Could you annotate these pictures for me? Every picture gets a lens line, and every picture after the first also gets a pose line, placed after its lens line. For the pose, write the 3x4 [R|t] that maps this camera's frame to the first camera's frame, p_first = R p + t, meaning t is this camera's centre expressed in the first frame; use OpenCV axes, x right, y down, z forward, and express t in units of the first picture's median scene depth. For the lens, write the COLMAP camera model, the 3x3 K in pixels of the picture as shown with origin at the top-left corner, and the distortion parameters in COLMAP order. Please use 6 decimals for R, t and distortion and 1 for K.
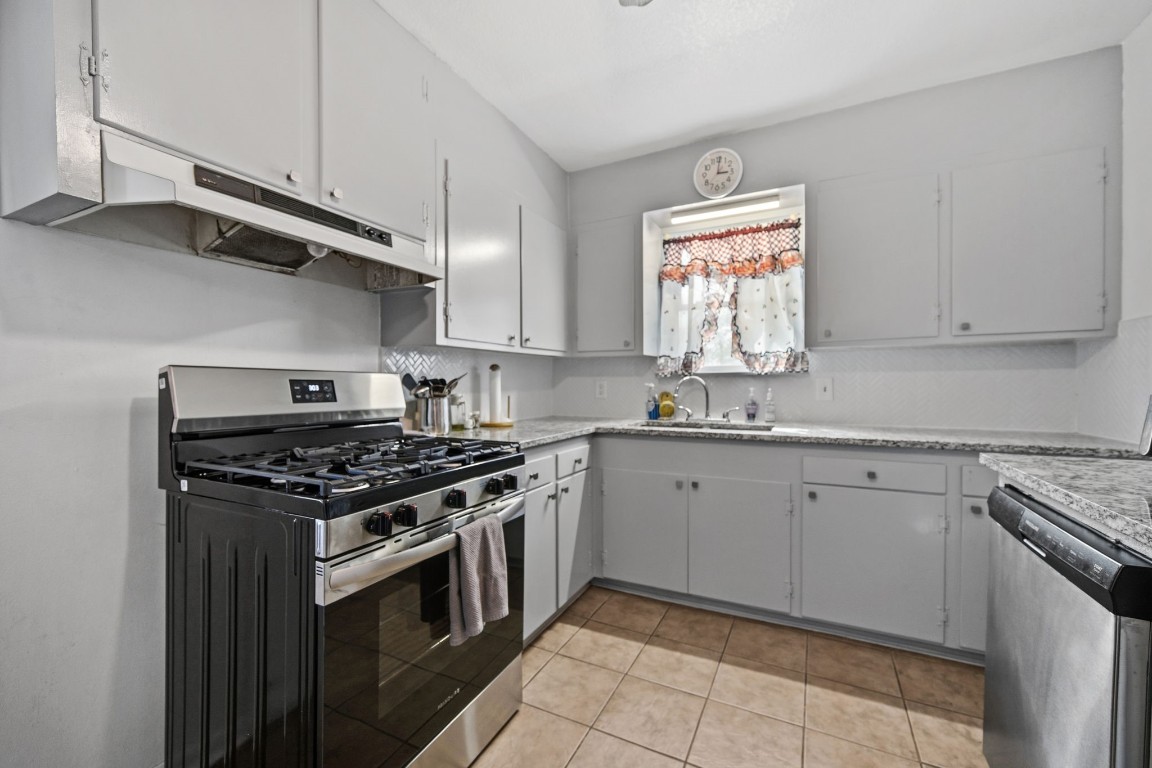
lens RADIAL K [[463.2, 0, 581.2], [0, 463.2, 388.8], [0, 0, 1]] dist [0.002377, -0.000132]
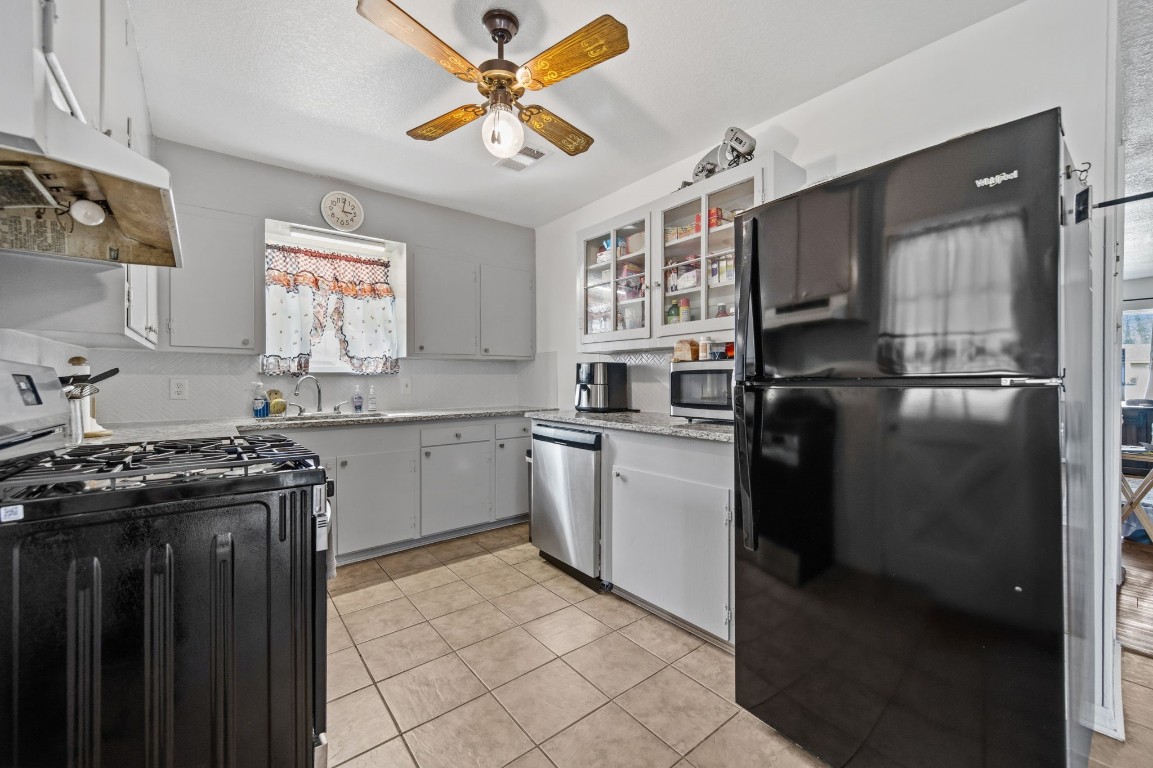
lens RADIAL K [[448.9, 0, 583.3], [0, 448.9, 381.8], [0, 0, 1]] dist [-0.000777, -0.000023]
pose [[0.413295, -0.001471, 0.910596, -0.574324], [0.014568, 0.999881, -0.004997, 0.004666], [-0.910481, 0.015331, 0.413267, -0.076727]]
